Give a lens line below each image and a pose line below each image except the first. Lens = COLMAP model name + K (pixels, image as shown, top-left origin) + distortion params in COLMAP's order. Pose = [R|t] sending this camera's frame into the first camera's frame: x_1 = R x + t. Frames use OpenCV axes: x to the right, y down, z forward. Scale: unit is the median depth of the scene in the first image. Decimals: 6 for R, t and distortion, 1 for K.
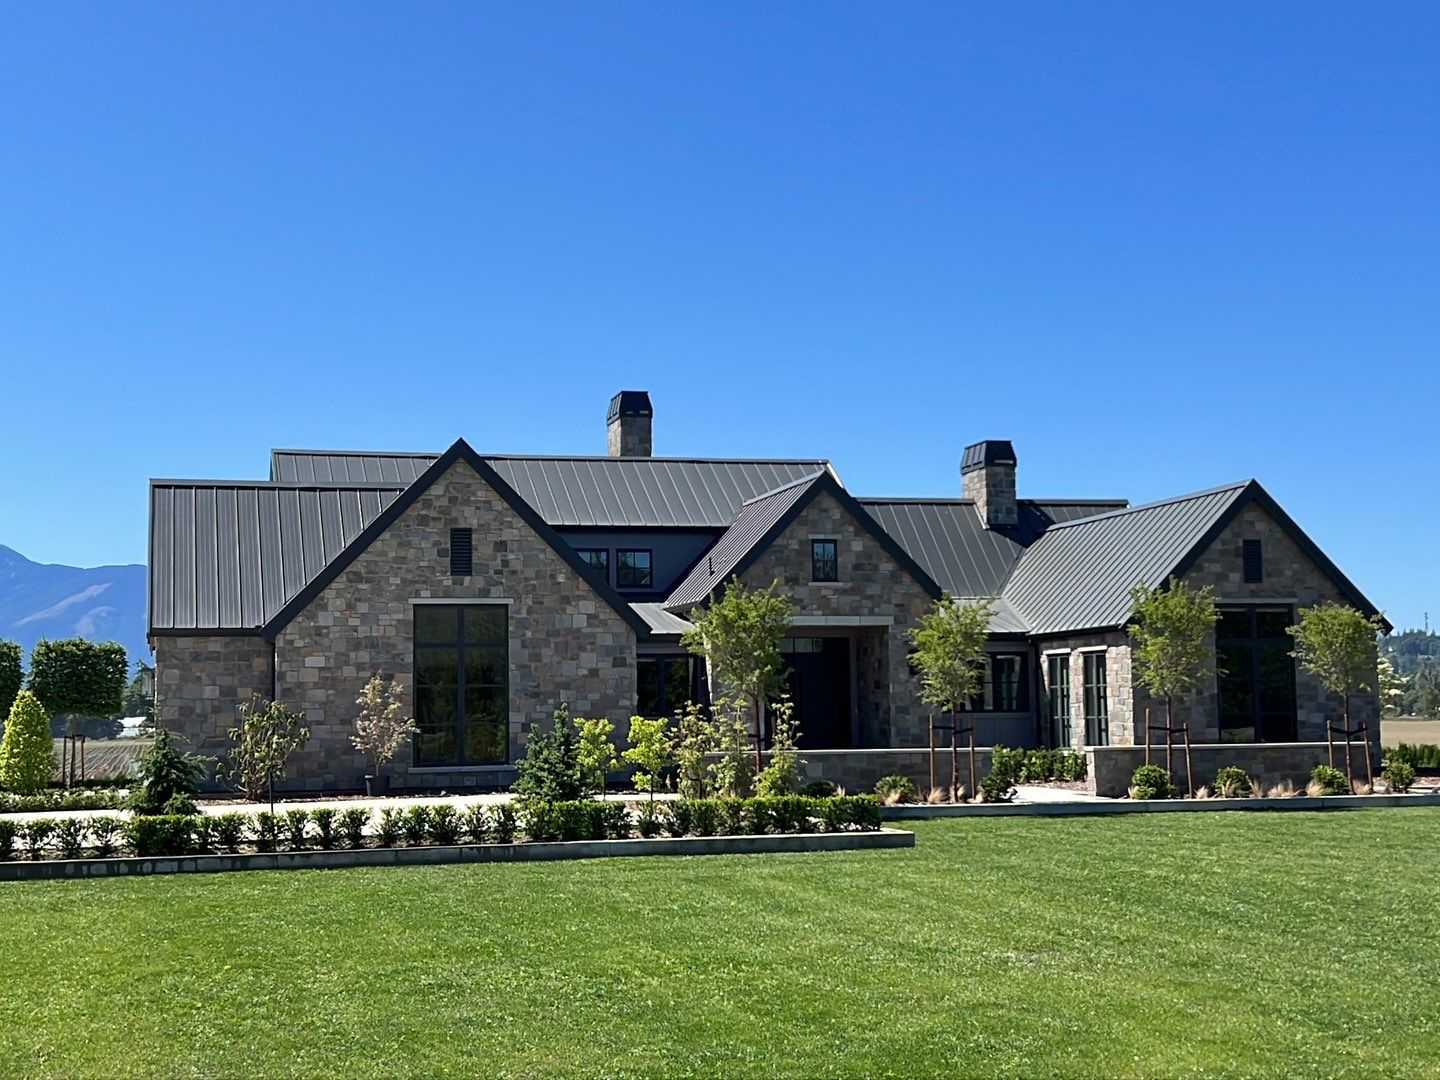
lens RADIAL K [[2056.4, 0, 704.8], [0, 2056.4, 557.7], [0, 0, 1]] dist [0.234941, -0.764819]
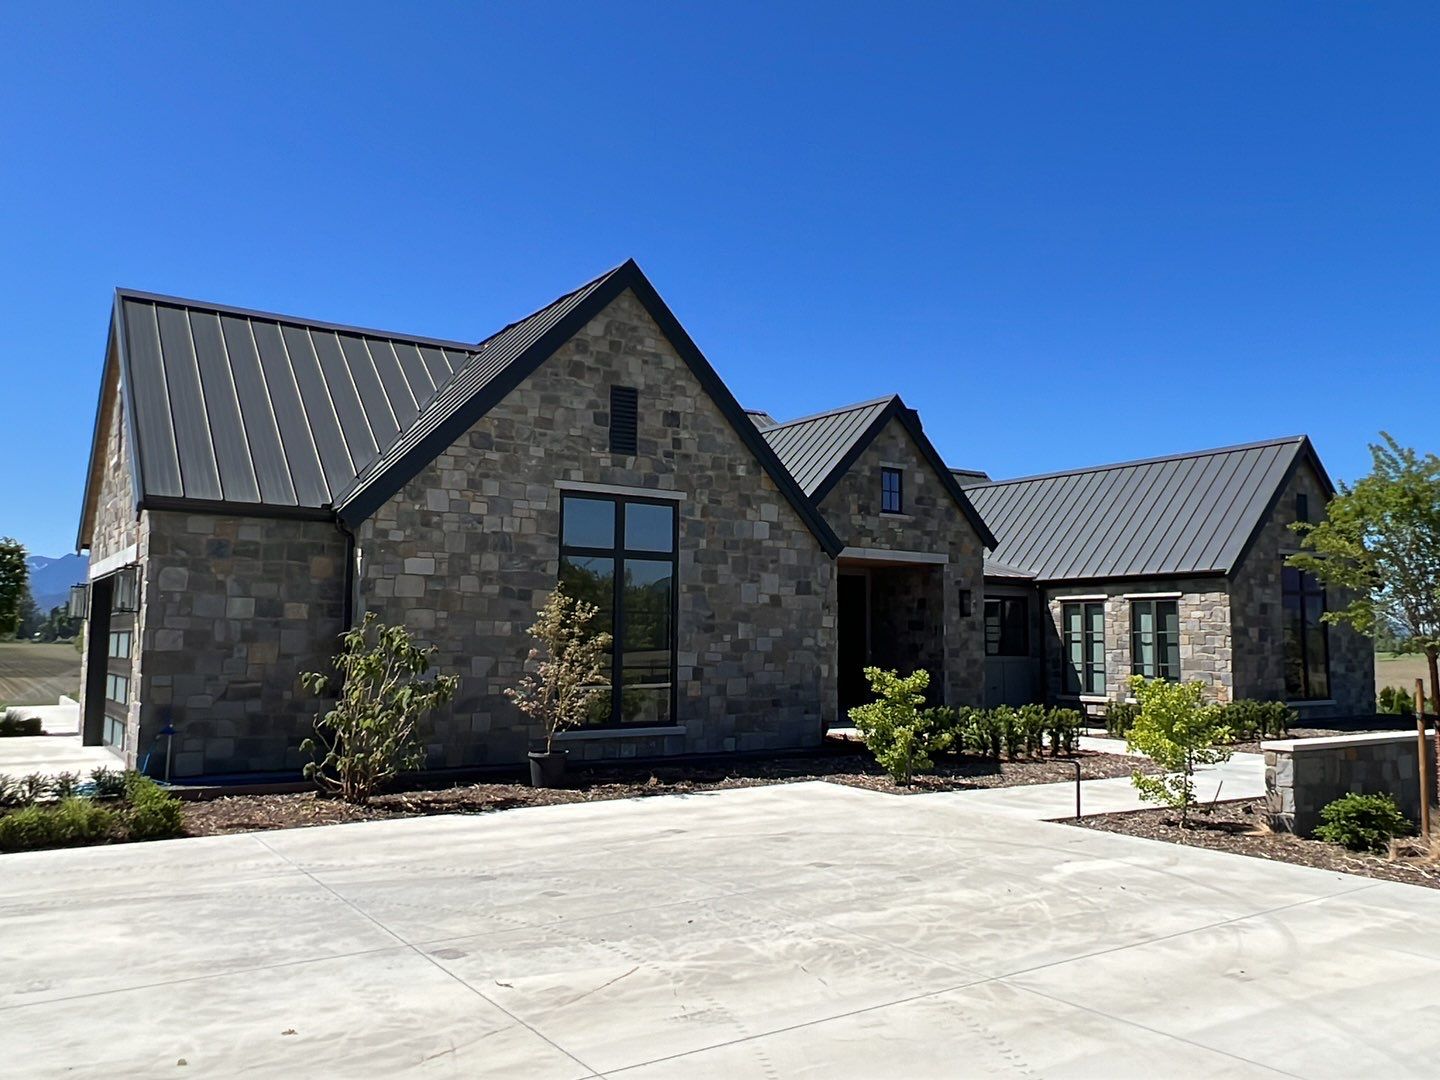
lens RADIAL K [[1133.7, 0, 719.1], [0, 1133.7, 535.0], [0, 0, 1]] dist [0.003290, 0.002258]
pose [[0.941188, 0.054760, 0.333416, -0.212962], [-0.049150, 0.998472, -0.025244, 0.043875], [-0.334289, 0.007372, 0.942442, 0.625776]]
